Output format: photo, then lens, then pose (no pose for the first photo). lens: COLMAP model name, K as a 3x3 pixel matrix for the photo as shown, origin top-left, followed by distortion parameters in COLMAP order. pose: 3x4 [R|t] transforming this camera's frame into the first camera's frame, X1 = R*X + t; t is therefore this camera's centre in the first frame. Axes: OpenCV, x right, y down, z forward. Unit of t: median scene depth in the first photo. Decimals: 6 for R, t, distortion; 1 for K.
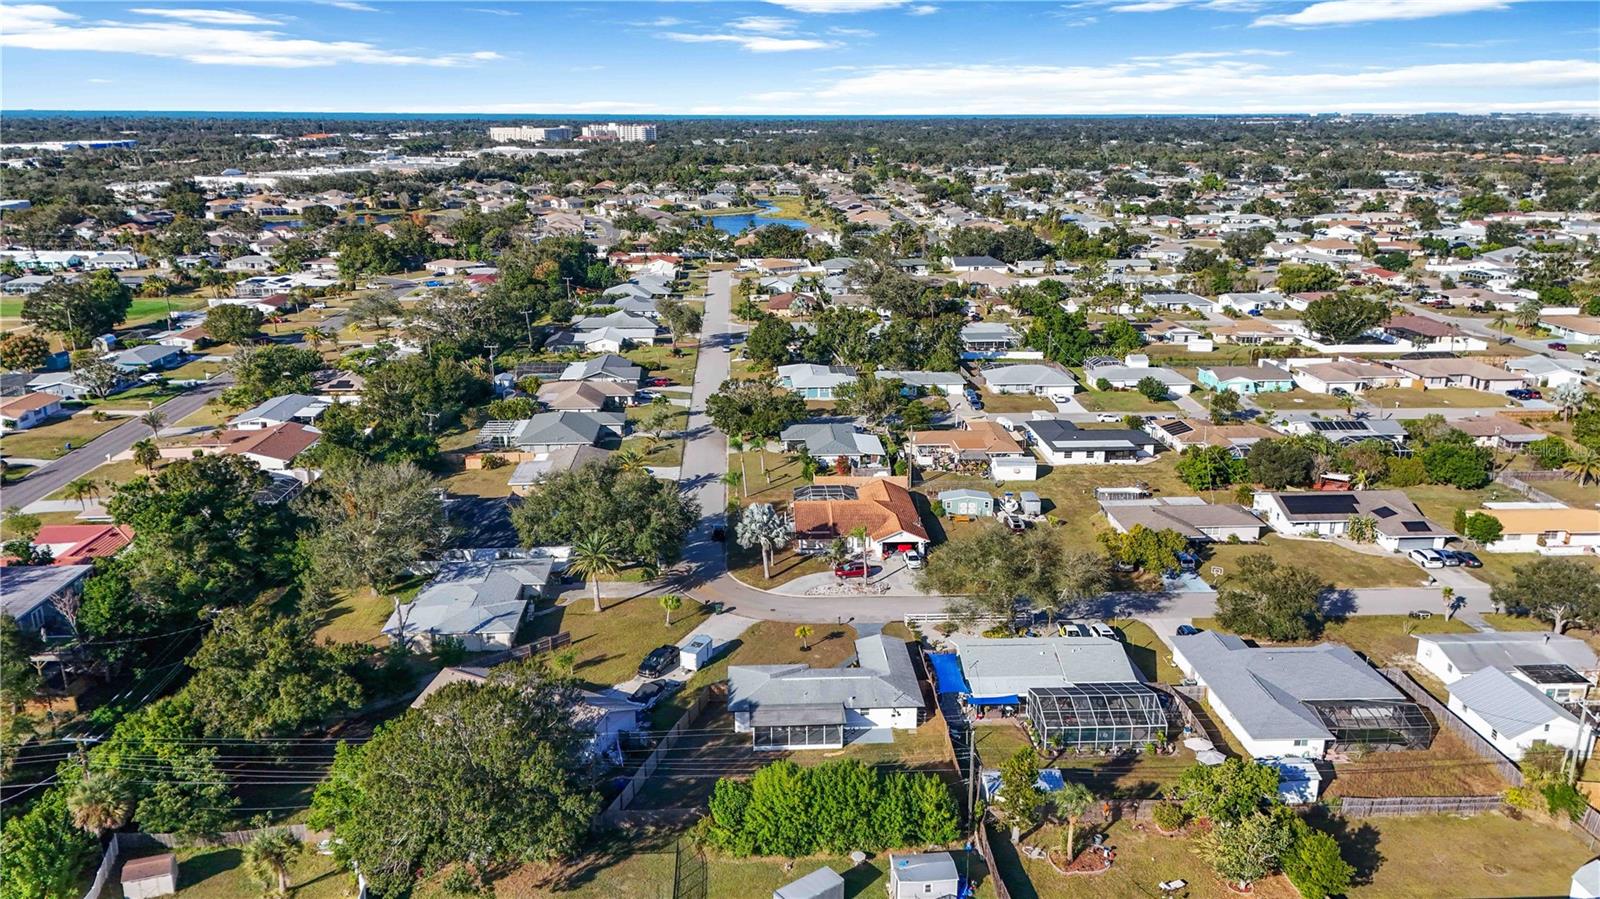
lens RADIAL K [[1163.2, 0, 801.7], [0, 1163.2, 458.0], [0, 0, 1]] dist [0.081182, -0.081271]
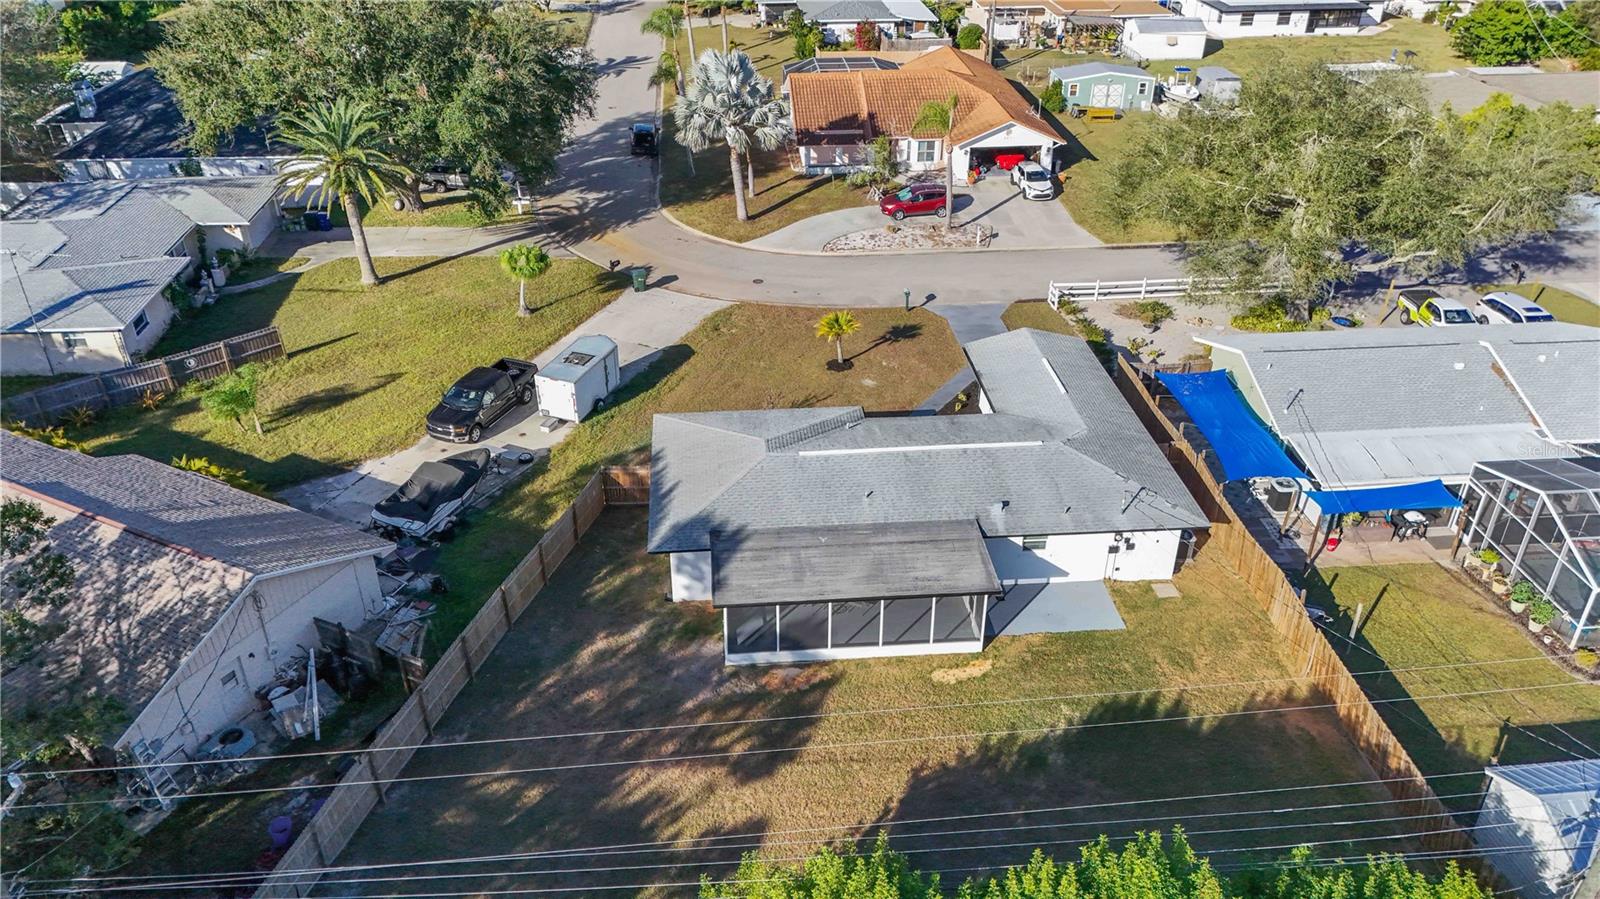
lens RADIAL K [[1163.2, 0, 810.3], [0, 1163.2, 462.2], [0, 0, 1]] dist [0.081182, -0.081271]
pose [[0.999229, -0.017160, 0.035304, -0.018360], [0.007541, 0.966548, 0.256376, 0.069848], [-0.038523, -0.255912, 0.965932, 0.454350]]
